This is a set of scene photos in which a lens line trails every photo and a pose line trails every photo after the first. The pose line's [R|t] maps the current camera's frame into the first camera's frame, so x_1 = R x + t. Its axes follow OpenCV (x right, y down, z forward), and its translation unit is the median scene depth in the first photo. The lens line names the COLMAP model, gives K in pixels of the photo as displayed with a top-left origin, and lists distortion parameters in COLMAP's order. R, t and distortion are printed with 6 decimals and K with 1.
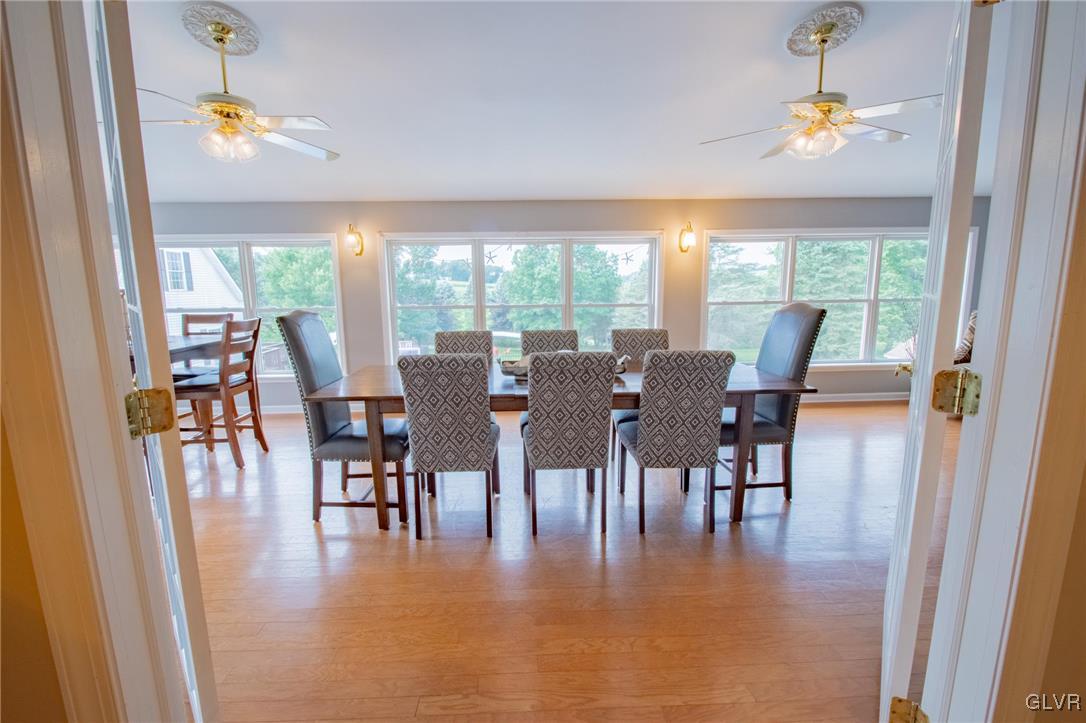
lens RADIAL K [[481.2, 0, 534.3], [0, 481.2, 368.9], [0, 0, 1]] dist [0.003970, -0.004028]
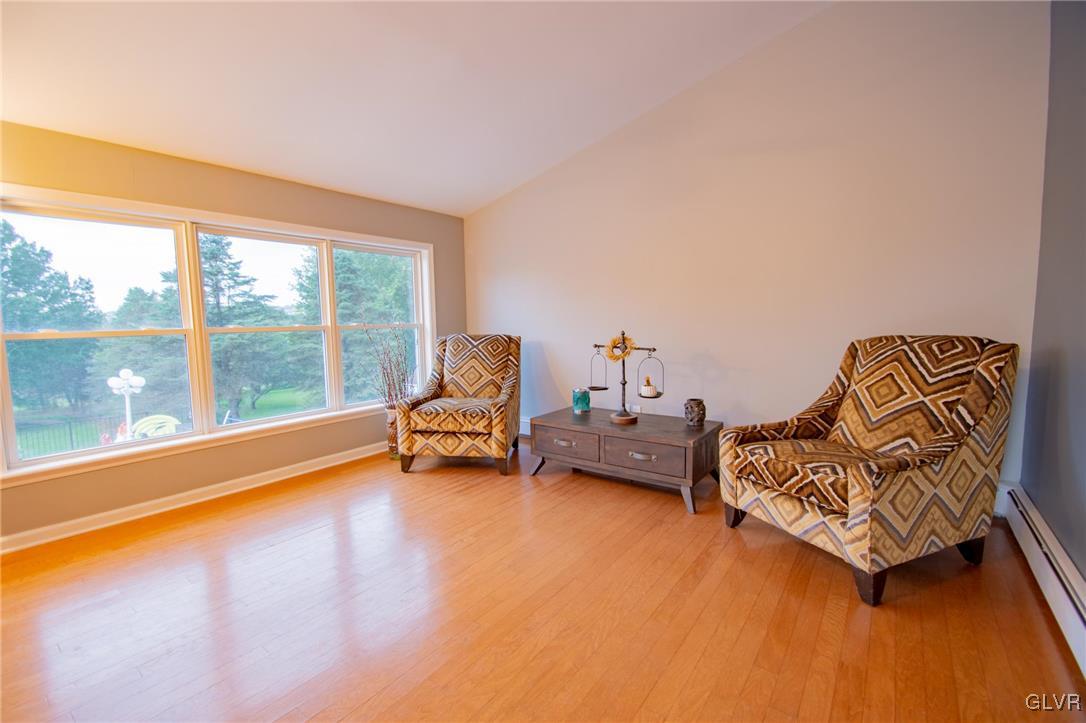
lens RADIAL K [[481.2, 0, 542.6], [0, 481.2, 365.3], [0, 0, 1]] dist [0.003970, -0.004028]
pose [[0.628602, -0.059437, 0.775453, 0.086949], [0.126657, 0.991588, -0.026668, -0.006205], [-0.767345, 0.114980, 0.630842, 0.077252]]
